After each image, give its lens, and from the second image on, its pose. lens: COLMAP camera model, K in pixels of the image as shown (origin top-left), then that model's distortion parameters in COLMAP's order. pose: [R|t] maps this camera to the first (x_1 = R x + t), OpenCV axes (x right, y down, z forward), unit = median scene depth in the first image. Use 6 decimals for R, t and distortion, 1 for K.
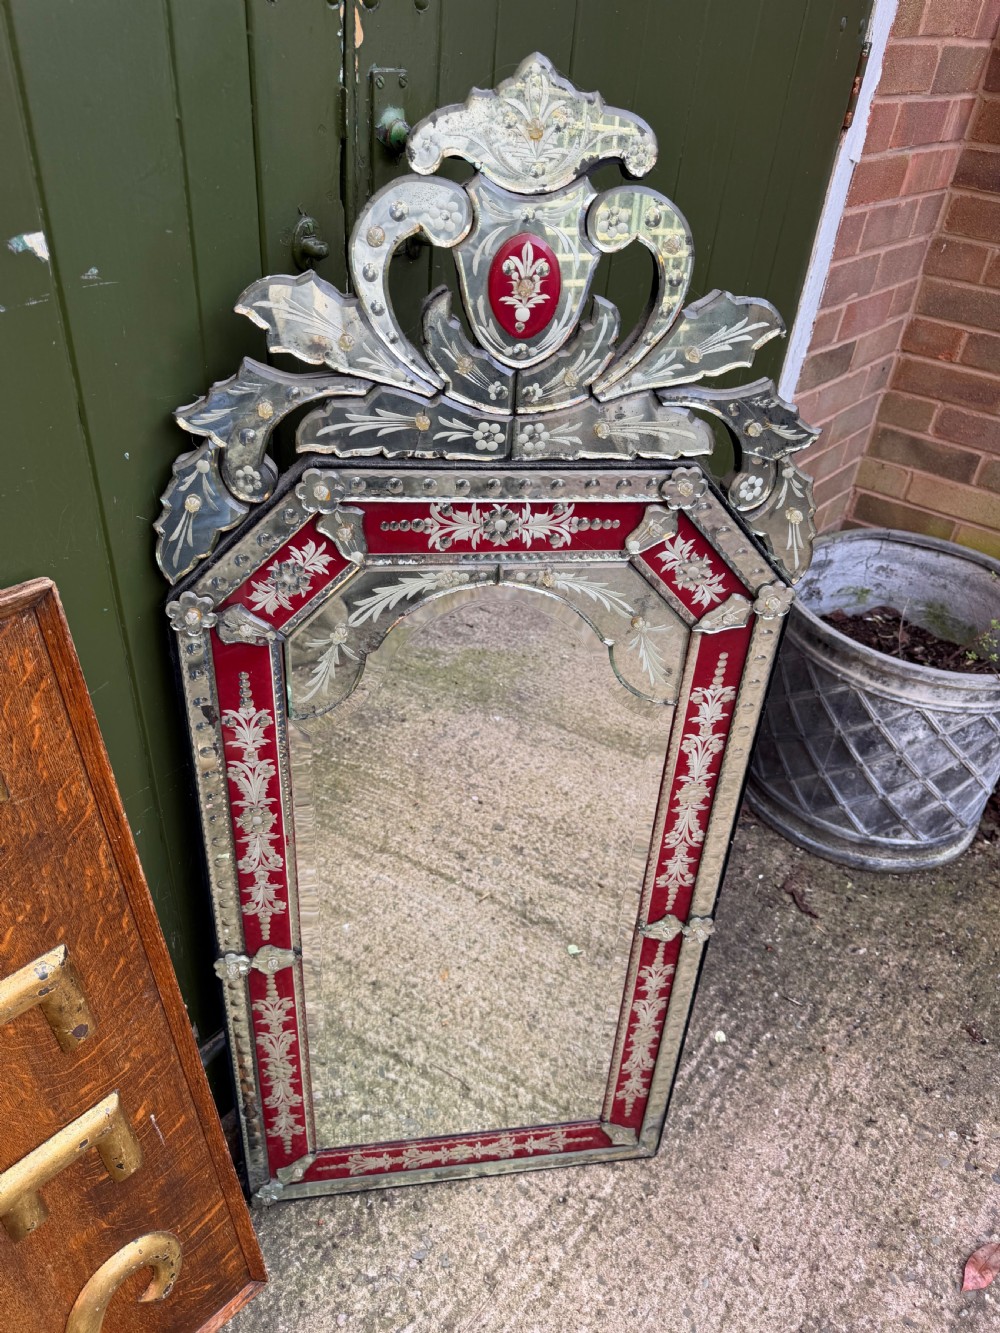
lens RADIAL K [[937.8, 0, 498.4], [0, 937.8, 670.6], [0, 0, 1]] dist [0.150472, -0.284833]
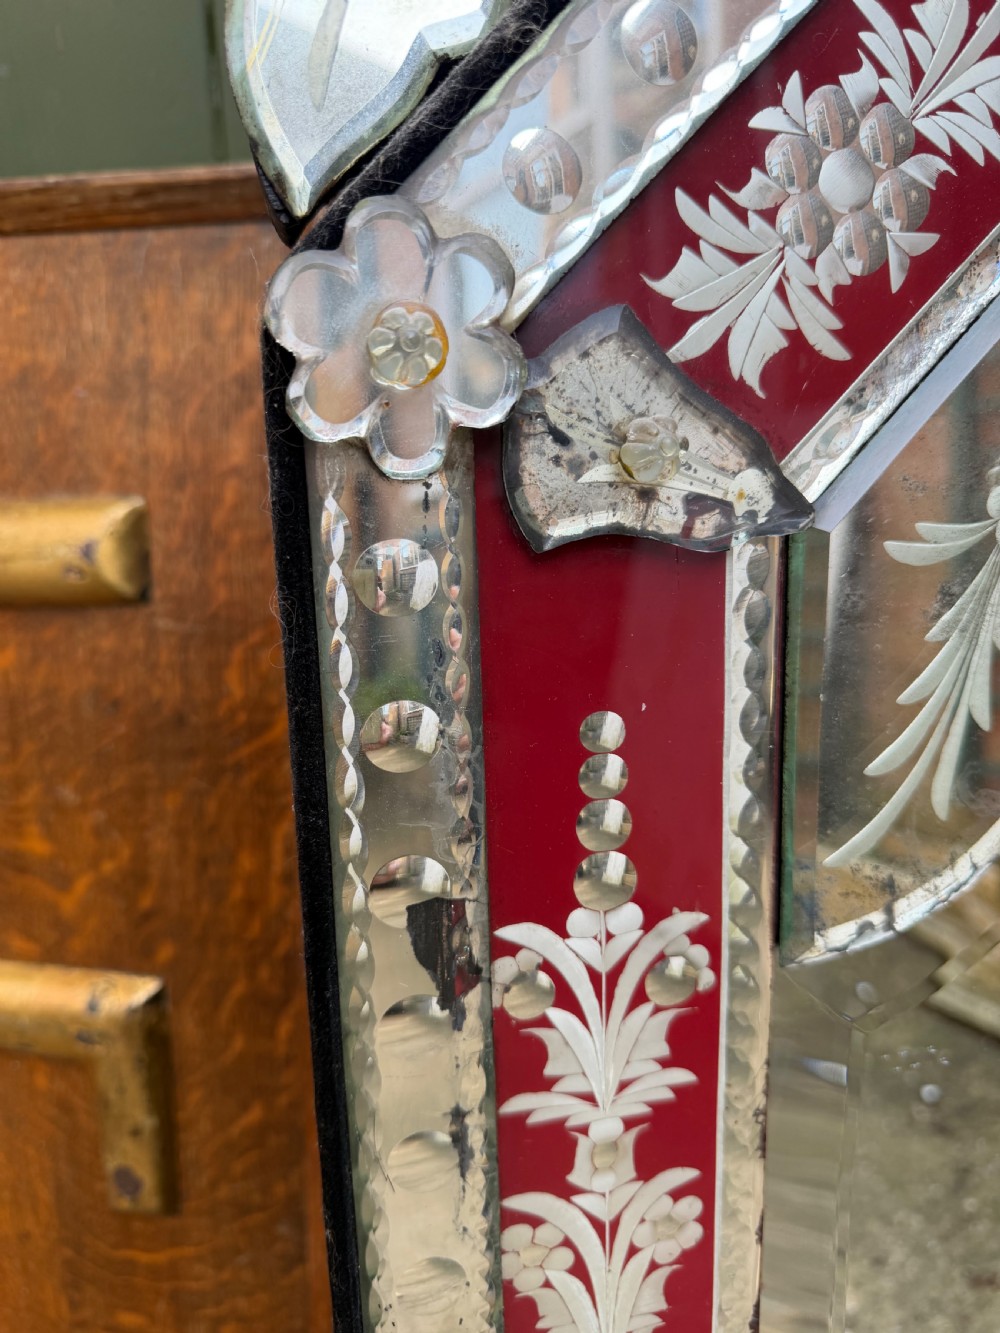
lens RADIAL K [[1000.7, 0, 482.6], [0, 1000.7, 670.5], [0, 0, 1]] dist [-0.000424, -0.062183]
pose [[0.995580, -0.093496, 0.008875, -0.307496], [0.090724, 0.932998, -0.348259, 0.068667], [0.024281, 0.347525, 0.937356, 0.822602]]
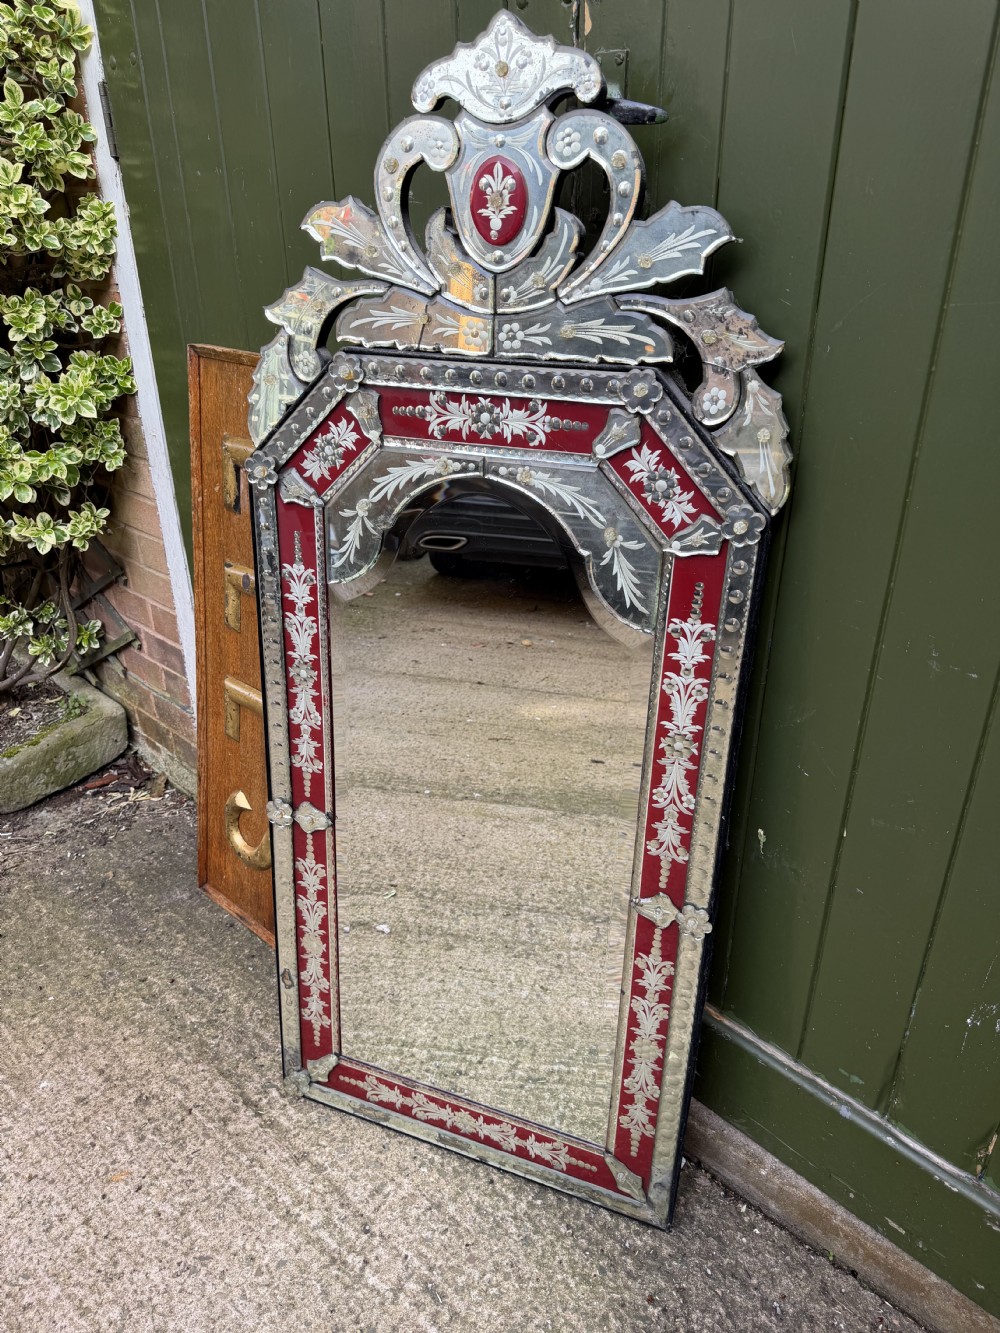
lens RADIAL K [[941.6, 0, 499.9], [0, 941.6, 671.0], [0, 0, 1]] dist [0.114319, -0.185415]
pose [[0.858890, 0.163112, -0.485492, 0.623714], [-0.257528, 0.956921, -0.134097, 0.288228], [0.442705, 0.240202, 0.863895, 0.082259]]
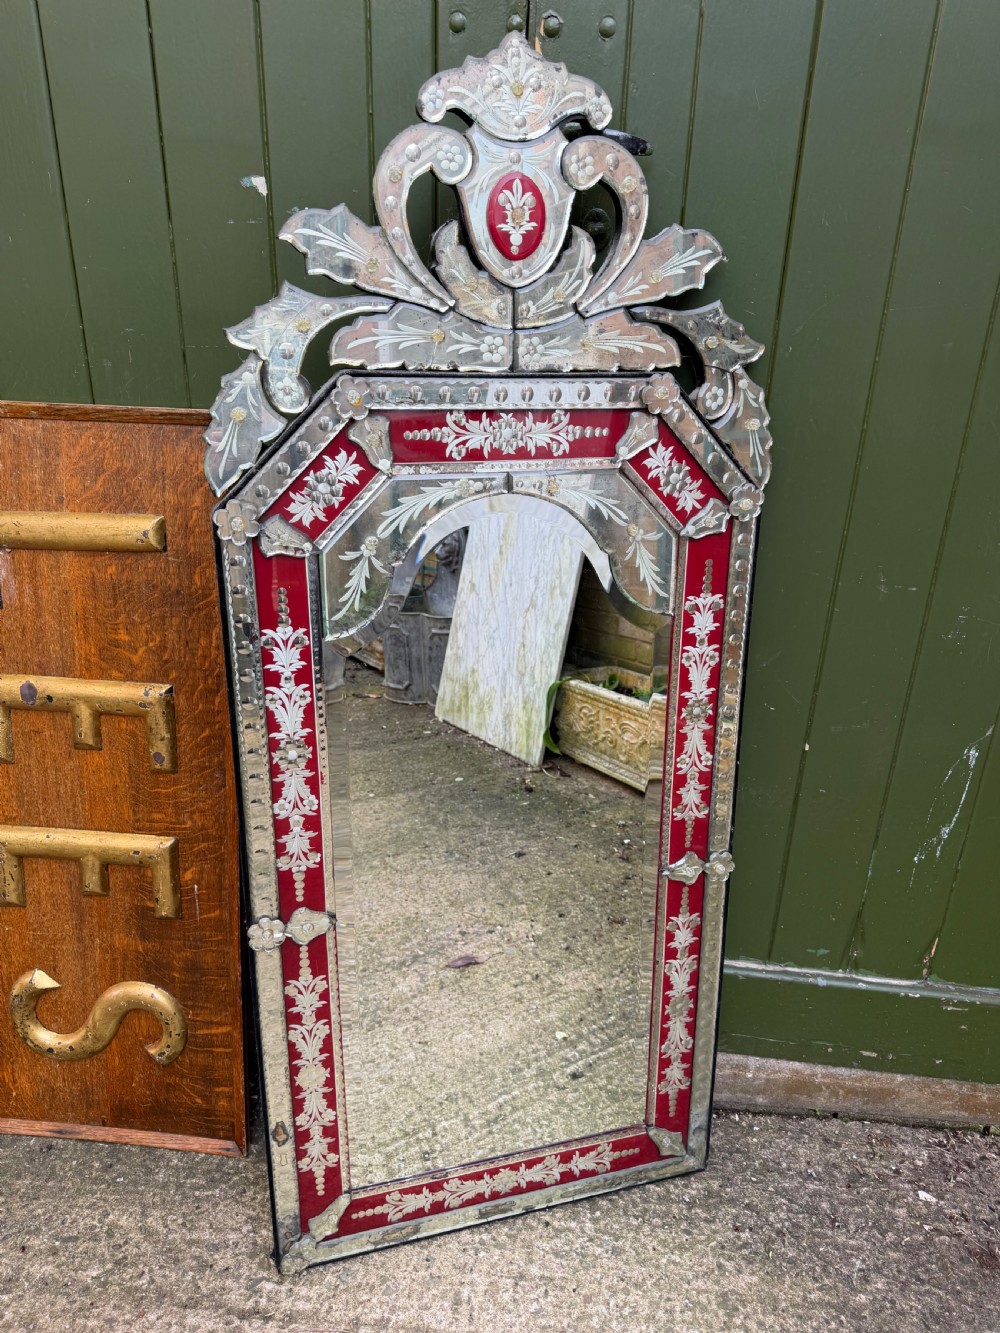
lens RADIAL K [[940.6, 0, 505.8], [0, 940.6, 669.0], [0, 0, 1]] dist [0.114322, -0.187412]
pose [[0.990139, -0.090175, 0.107204, -0.146606], [0.113418, 0.965198, -0.235647, 0.384196], [-0.082224, 0.245482, 0.965908, -0.031677]]
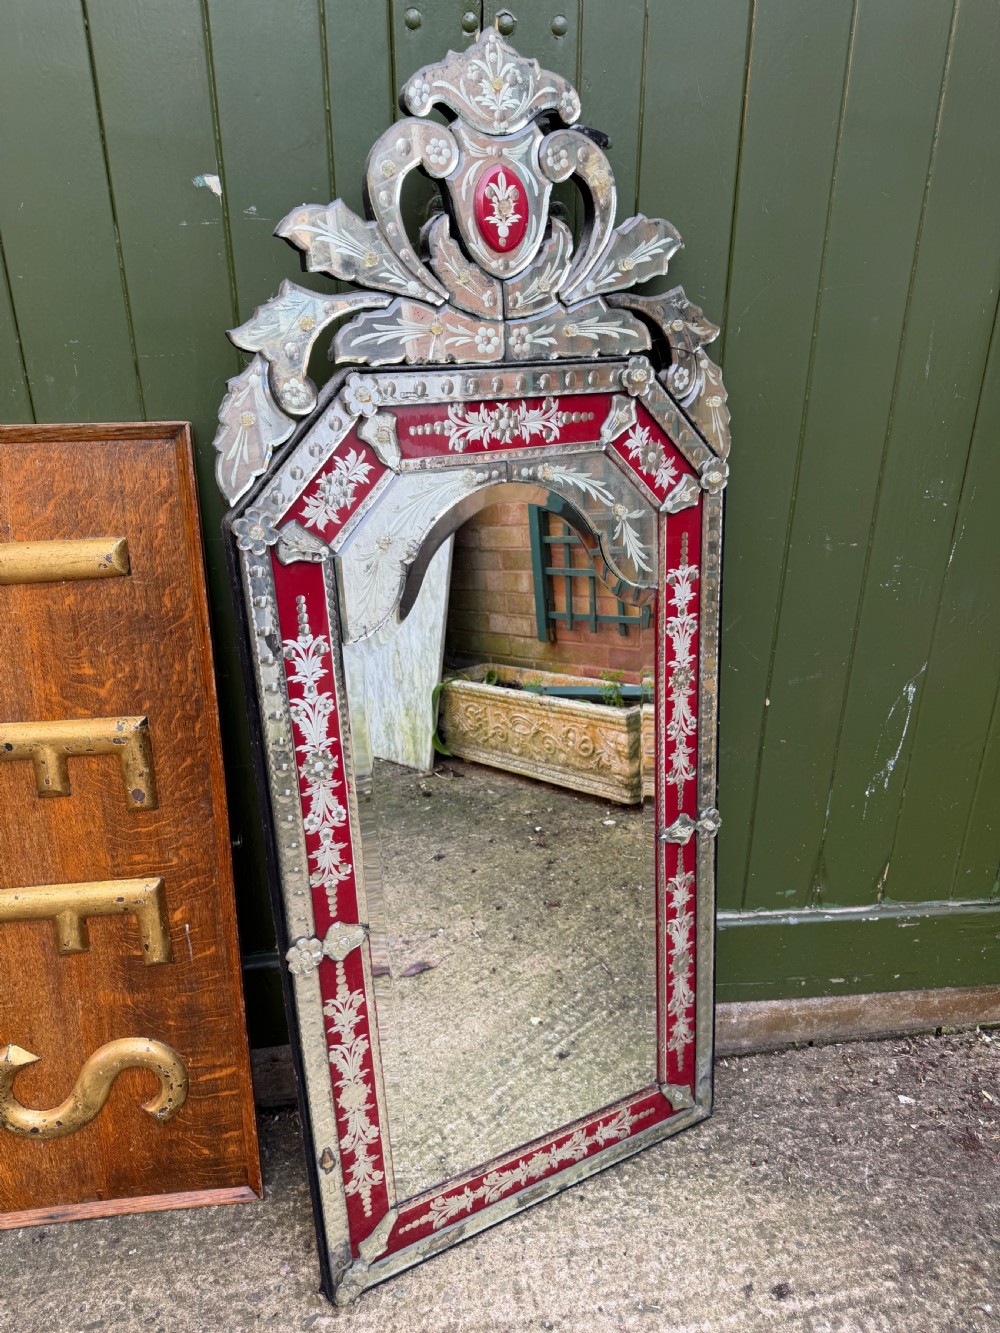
lens RADIAL K [[941.6, 0, 499.9], [0, 941.6, 671.0], [0, 0, 1]] dist [0.114319, -0.185415]
pose [[0.935227, -0.199409, 0.292550, -0.399061], [0.265283, 0.941898, -0.206040, 0.365313], [-0.234466, 0.270303, 0.933789, -0.000114]]
